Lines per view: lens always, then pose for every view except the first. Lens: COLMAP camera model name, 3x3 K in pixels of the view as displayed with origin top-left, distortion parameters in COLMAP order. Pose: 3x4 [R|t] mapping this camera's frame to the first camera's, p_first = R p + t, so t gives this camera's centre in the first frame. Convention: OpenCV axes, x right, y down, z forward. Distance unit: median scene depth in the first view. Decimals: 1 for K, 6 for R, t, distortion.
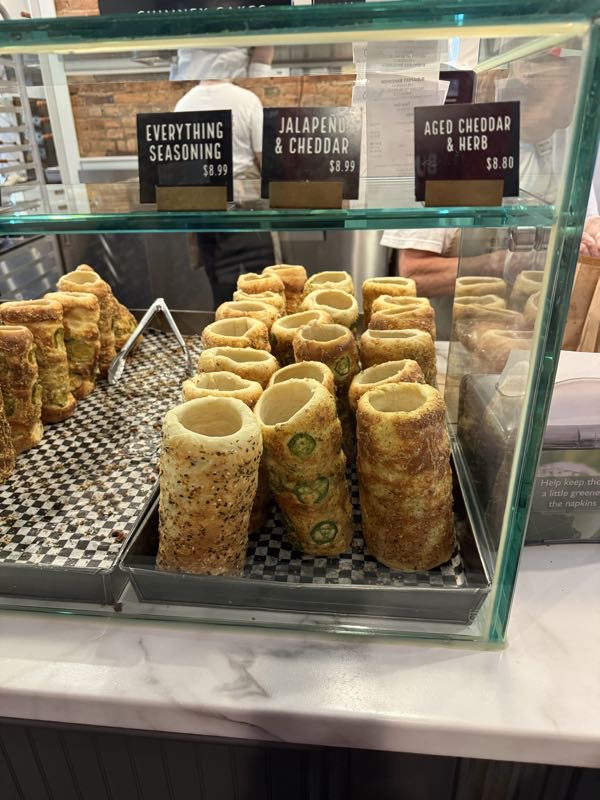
lens RADIAL K [[597.4, 0, 295.5], [0, 597.4, 401.9], [0, 0, 1]] dist [0.022972, -0.025782]
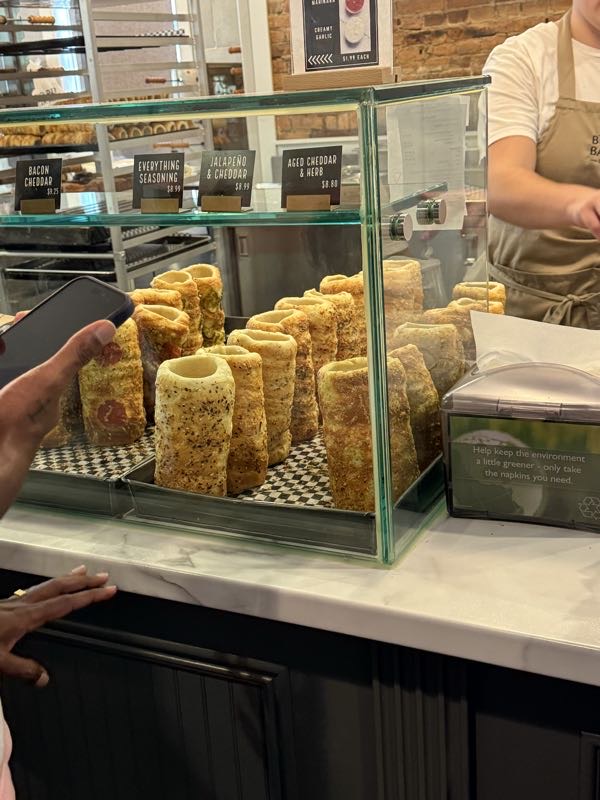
lens RADIAL K [[997.6, 0, 301.1], [0, 997.6, 400.4], [0, 0, 1]] dist [0.044941, 0.000000]
pose [[0.943758, 0.057991, -0.325513, 0.775704], [-0.096090, 0.990112, -0.102202, 0.289678], [0.316367, 0.127733, 0.939998, -0.937243]]
